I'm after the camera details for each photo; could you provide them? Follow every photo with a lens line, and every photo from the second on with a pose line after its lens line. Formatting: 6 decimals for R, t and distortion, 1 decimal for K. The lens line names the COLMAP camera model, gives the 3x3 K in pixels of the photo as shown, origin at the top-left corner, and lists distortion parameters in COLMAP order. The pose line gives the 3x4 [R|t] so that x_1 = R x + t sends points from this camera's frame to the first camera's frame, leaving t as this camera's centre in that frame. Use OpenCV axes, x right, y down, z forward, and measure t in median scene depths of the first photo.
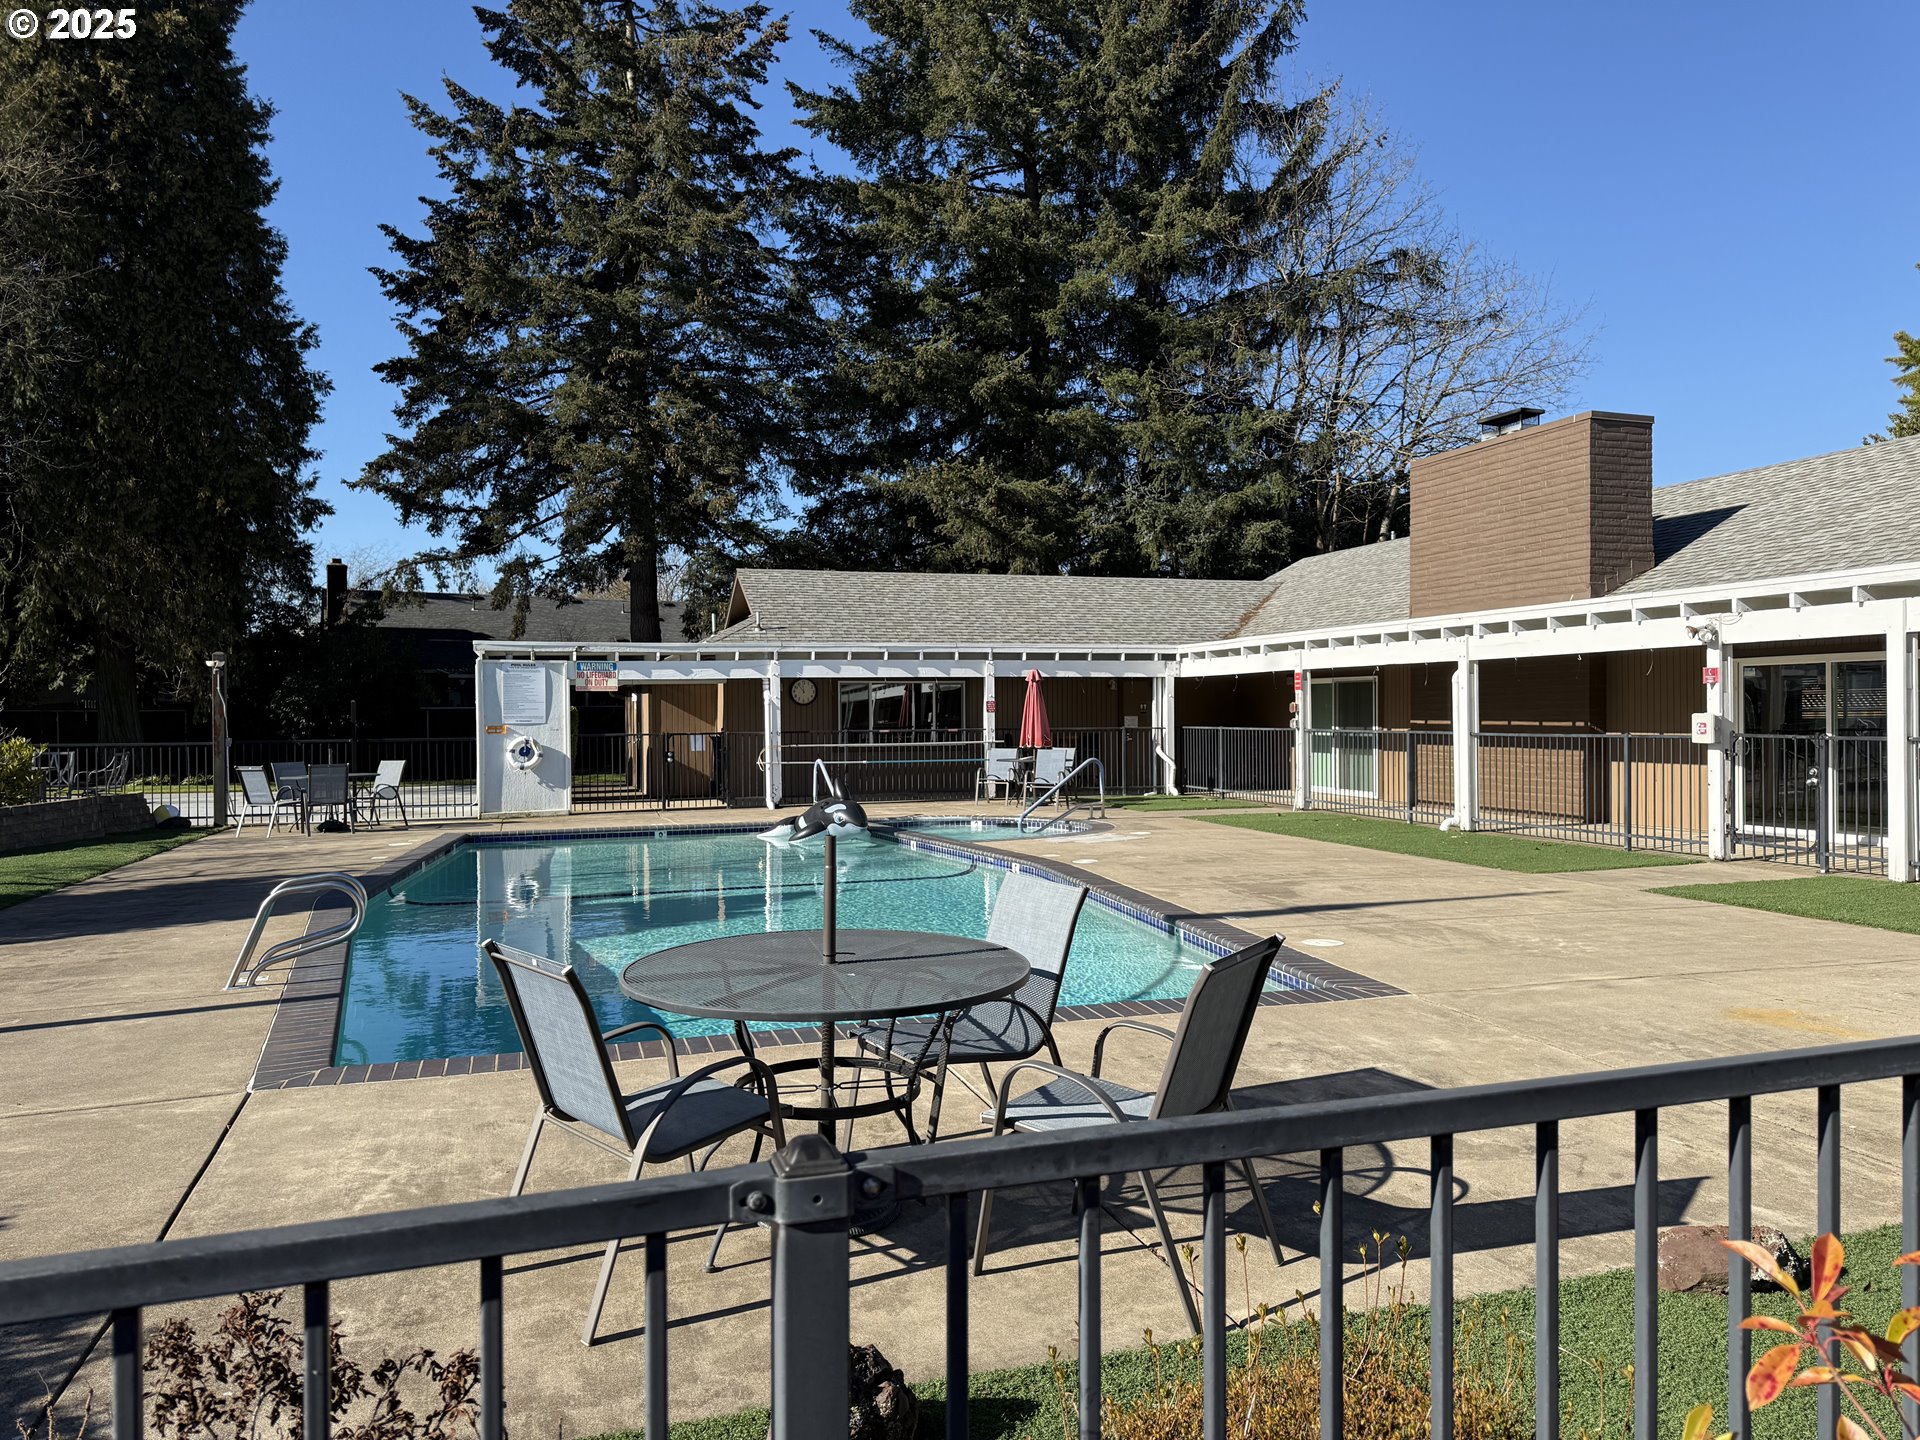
lens RADIAL K [[1367.7, 0, 960.0], [0, 1367.7, 720.0], [0, 0, 1]] dist [0.076664, -0.075404]
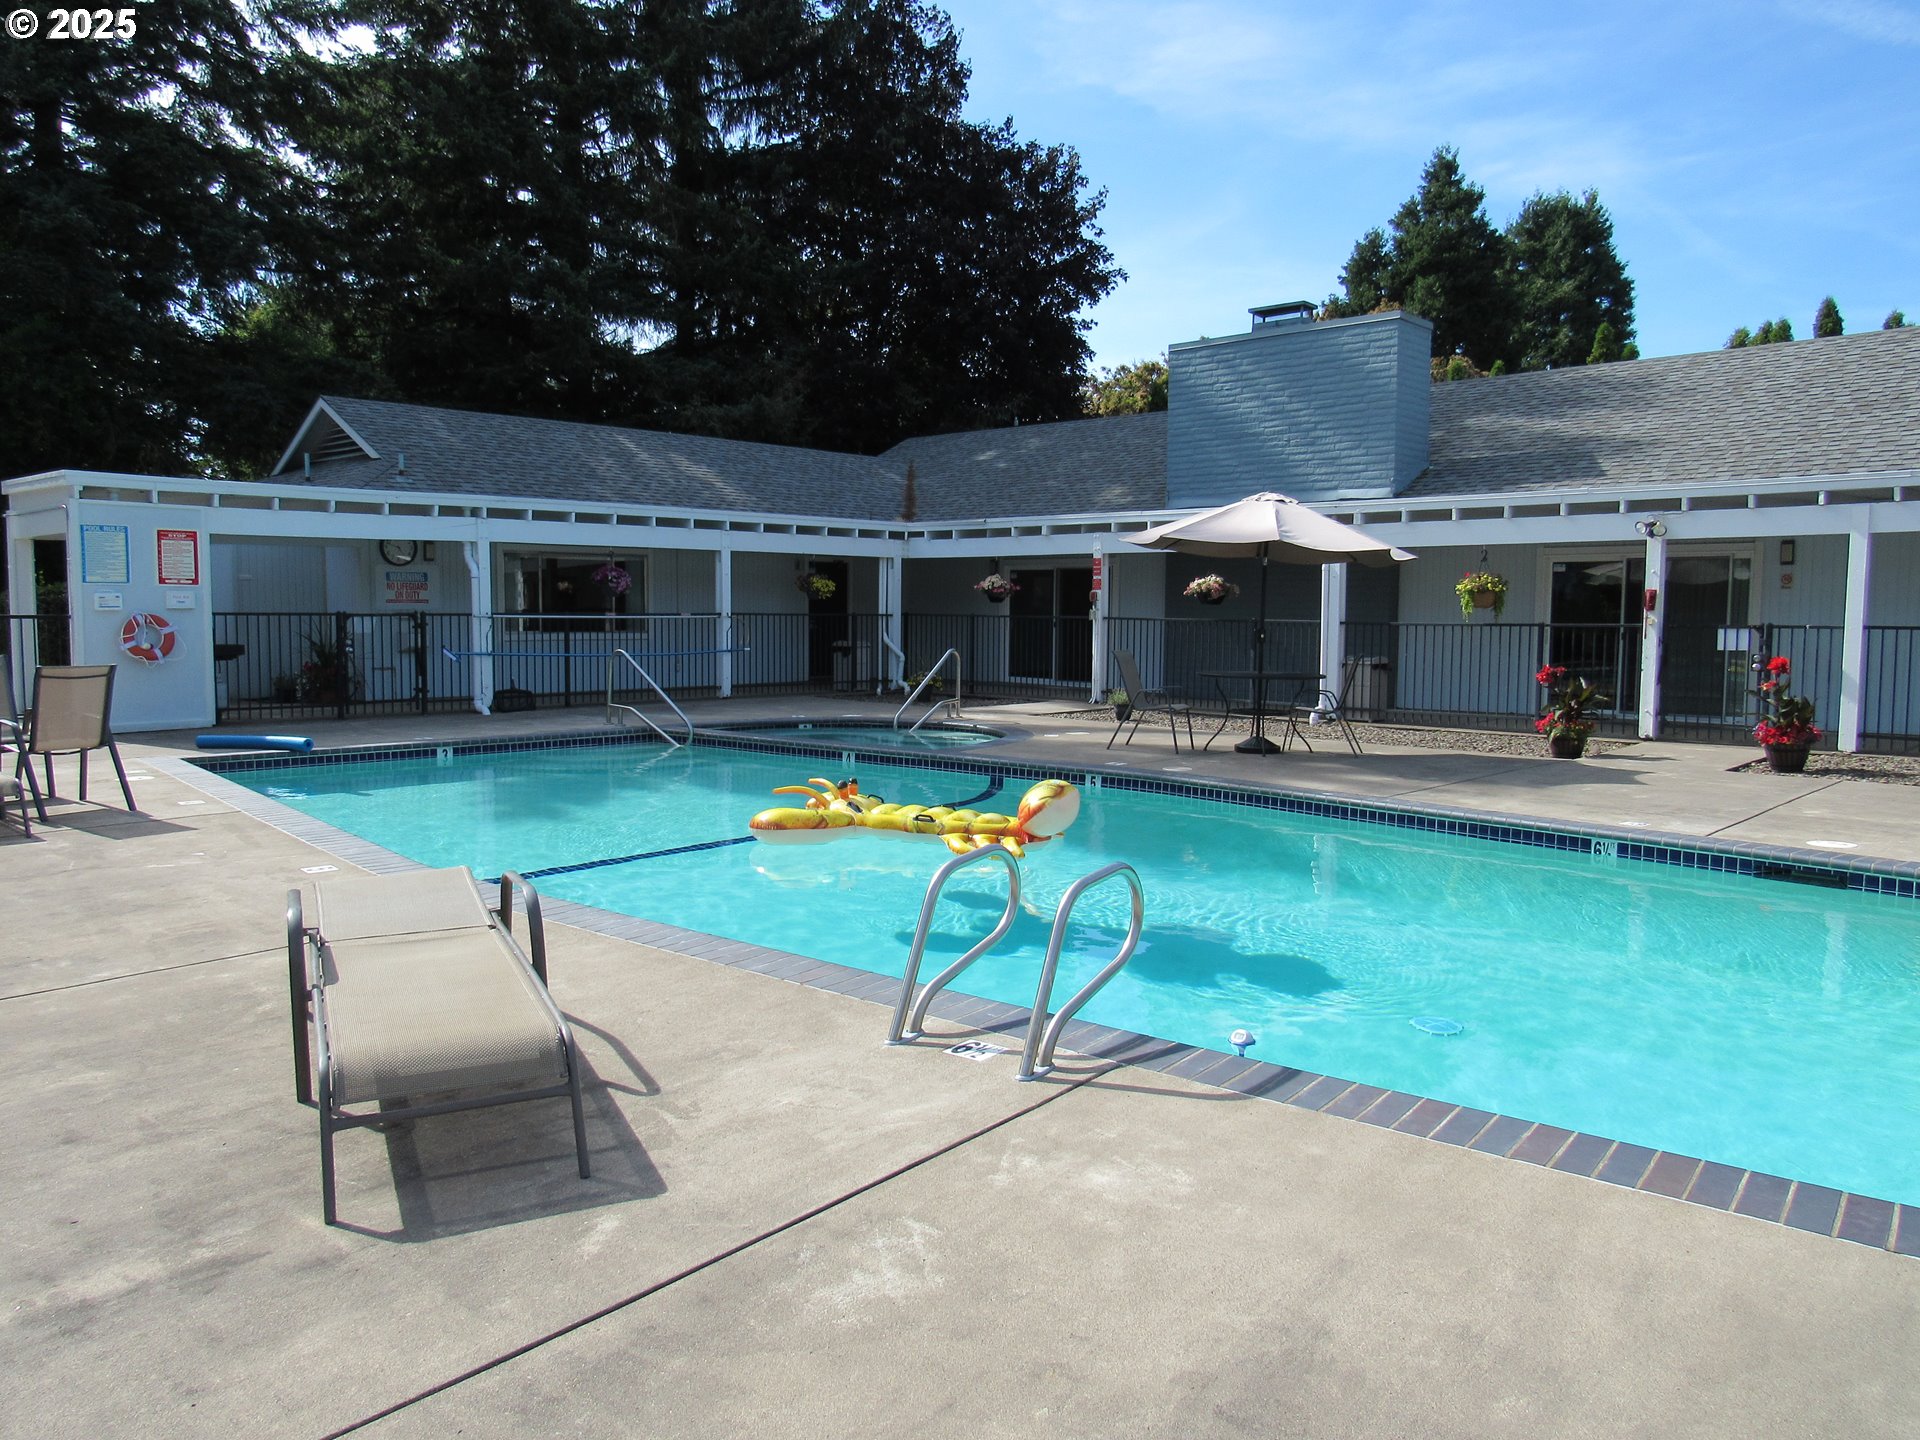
lens RADIAL K [[1367.7, 0, 960.0], [0, 1367.7, 720.0], [0, 0, 1]] dist [0.076664, -0.075404]
pose [[0.860468, -0.027606, 0.508756, -0.304166], [-0.012991, 0.997018, 0.076072, 0.006851], [-0.509338, -0.072067, 0.857543, 0.212896]]
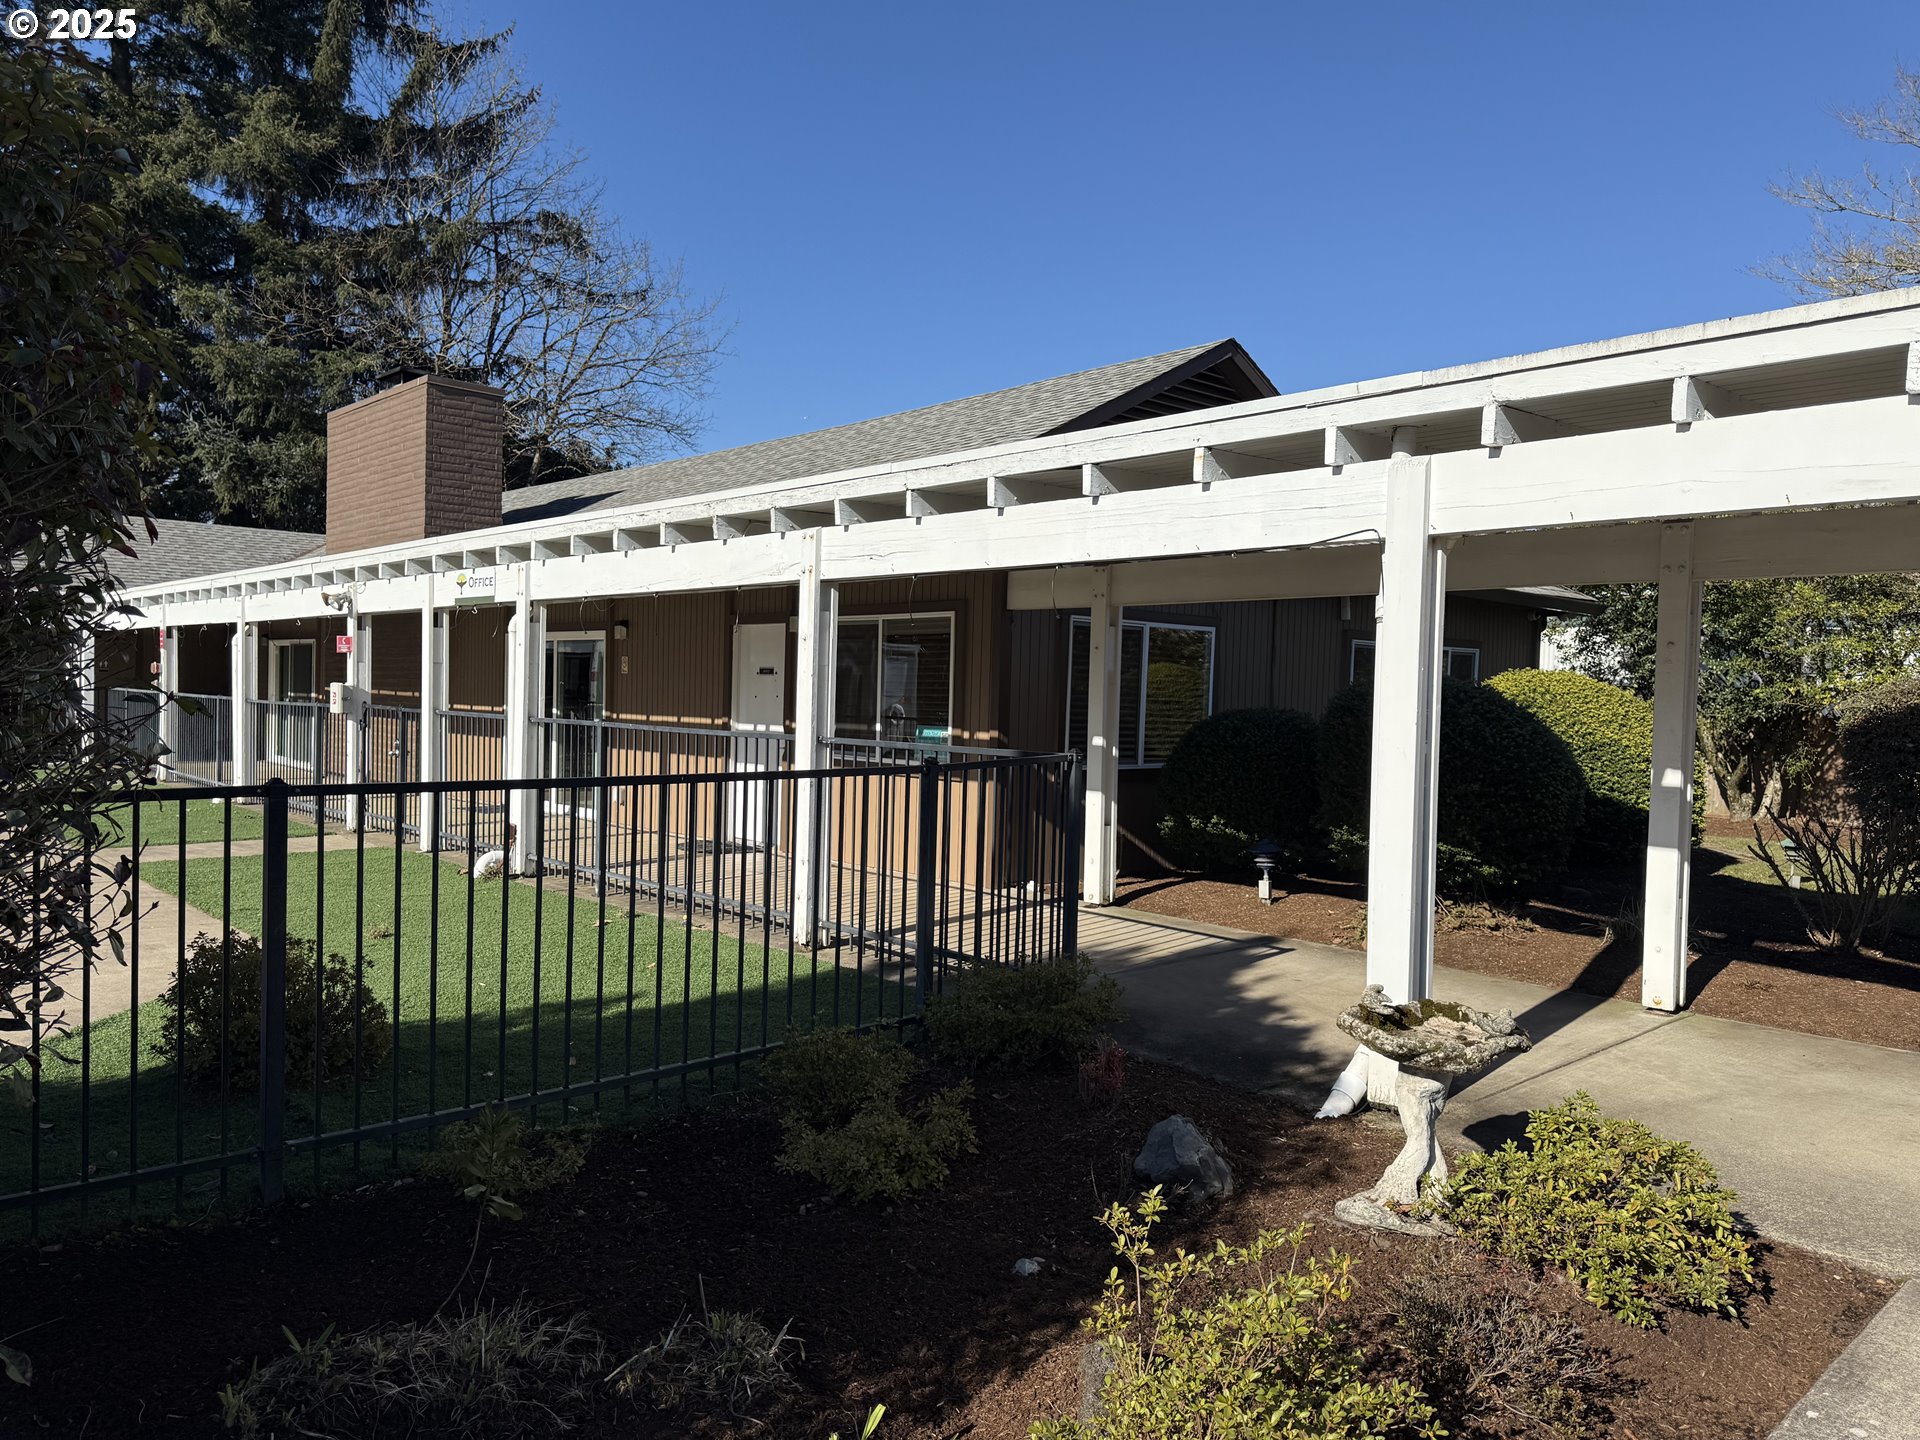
lens RADIAL K [[1367.7, 0, 960.0], [0, 1367.7, 720.0], [0, 0, 1]] dist [0.076664, -0.075404]
pose [[0.917600, 0.023175, 0.396829, 0.344158], [-0.031668, 0.999388, 0.014863, -0.004468], [-0.396242, -0.026205, 0.917772, -0.046167]]
